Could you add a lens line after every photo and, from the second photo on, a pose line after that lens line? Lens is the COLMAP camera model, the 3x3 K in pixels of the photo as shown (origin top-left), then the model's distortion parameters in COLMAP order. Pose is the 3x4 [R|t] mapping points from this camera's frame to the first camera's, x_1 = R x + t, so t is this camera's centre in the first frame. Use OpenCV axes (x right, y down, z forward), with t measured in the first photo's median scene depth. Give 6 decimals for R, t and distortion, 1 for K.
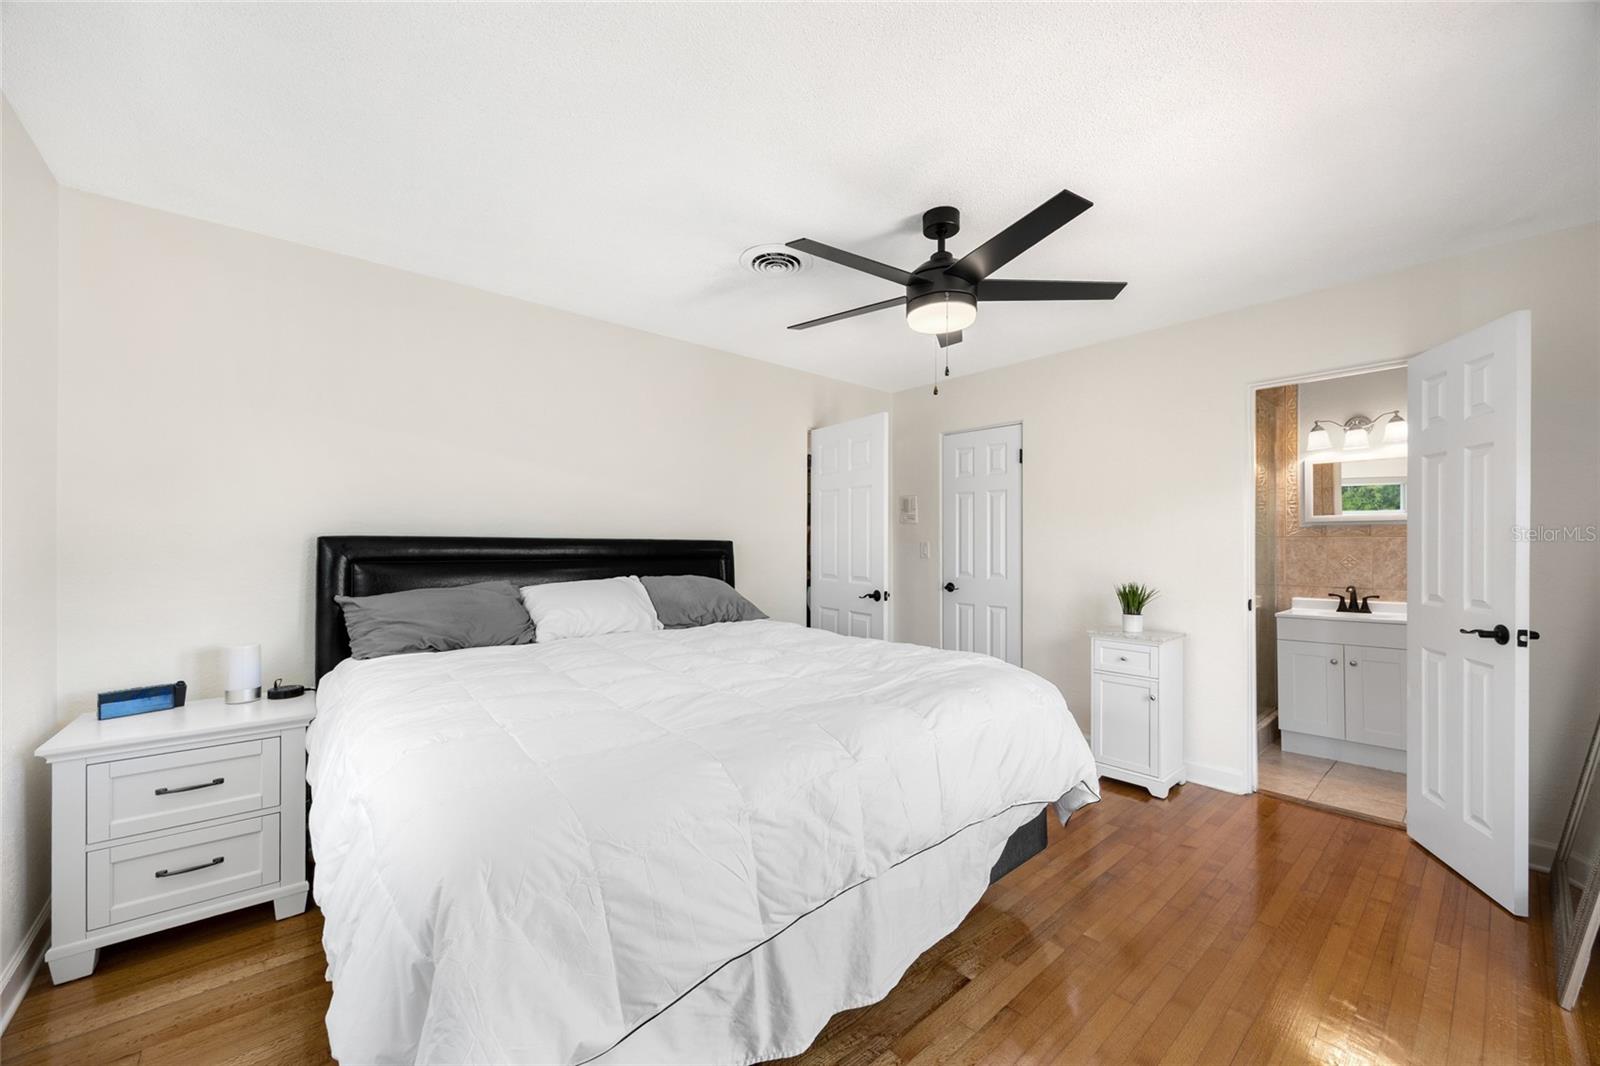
lens RADIAL K [[612.9, 0, 800.9], [0, 612.9, 541.2], [0, 0, 1]] dist [-0.001458, -0.000031]
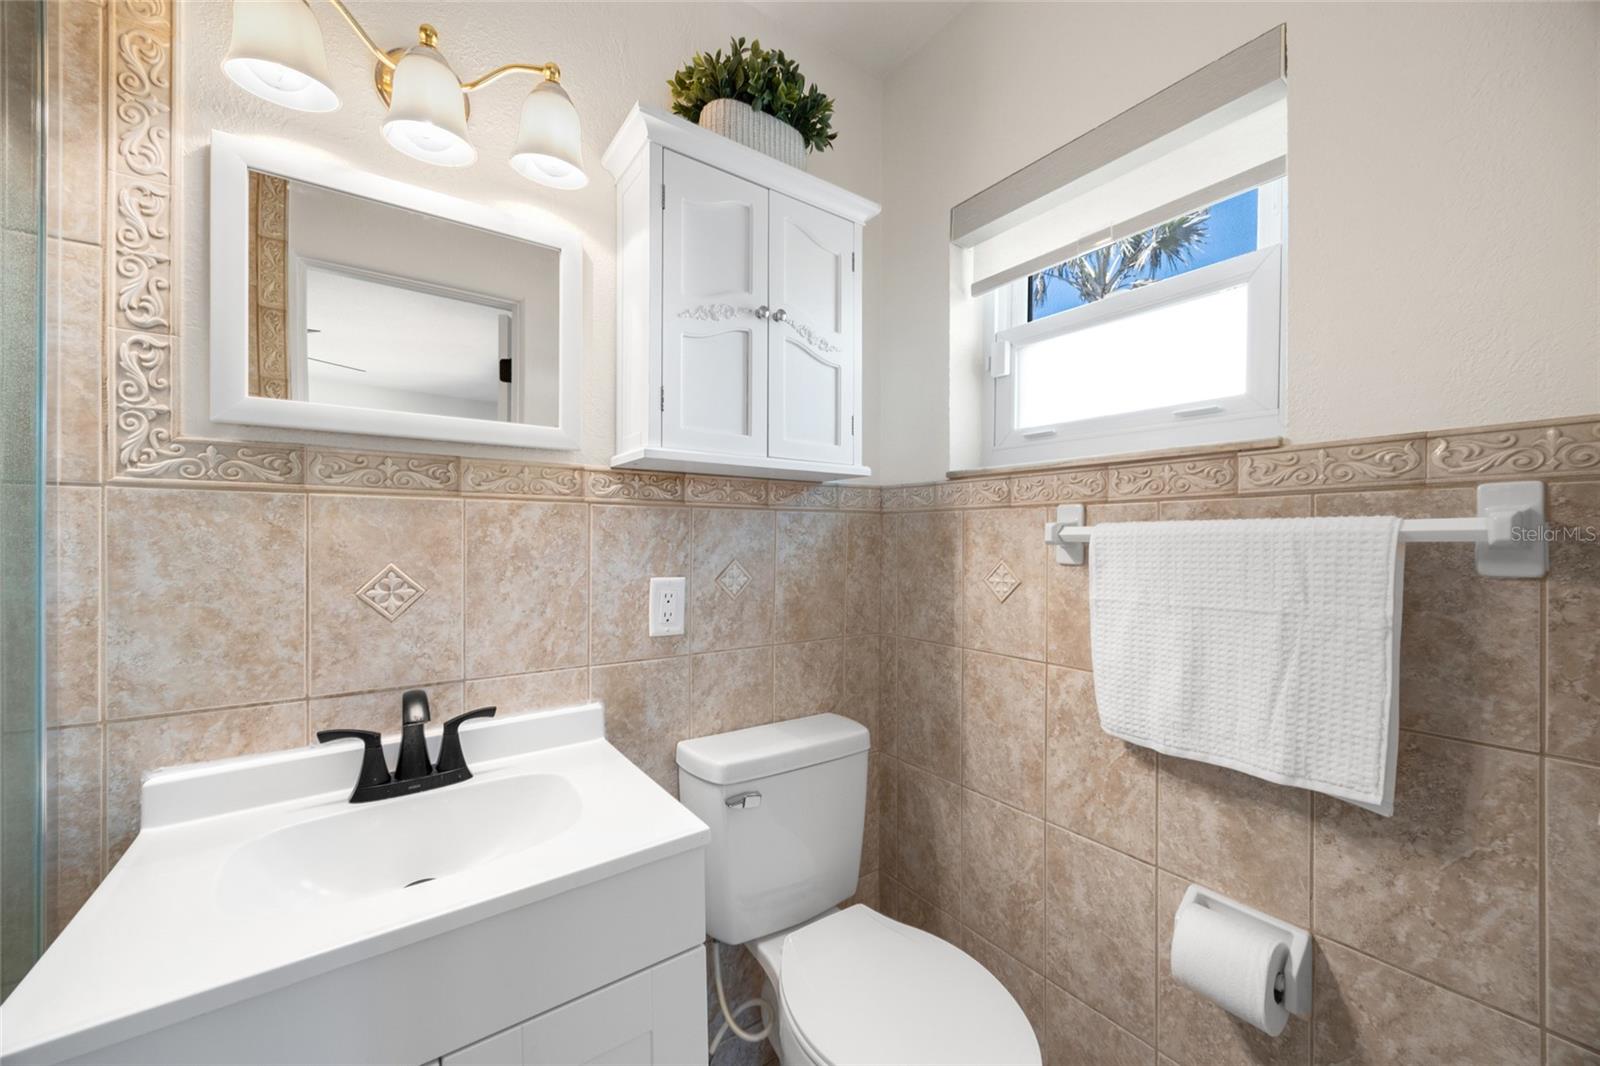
lens RADIAL K [[612.9, 0, 803.2], [0, 612.9, 535.5], [0, 0, 1]] dist [-0.001458, -0.000031]
pose [[0.093199, 0.000872, 0.995647, 0.630799], [-0.005412, 0.999985, -0.000369, 0.009075], [-0.995633, -0.005354, 0.093202, 0.775422]]
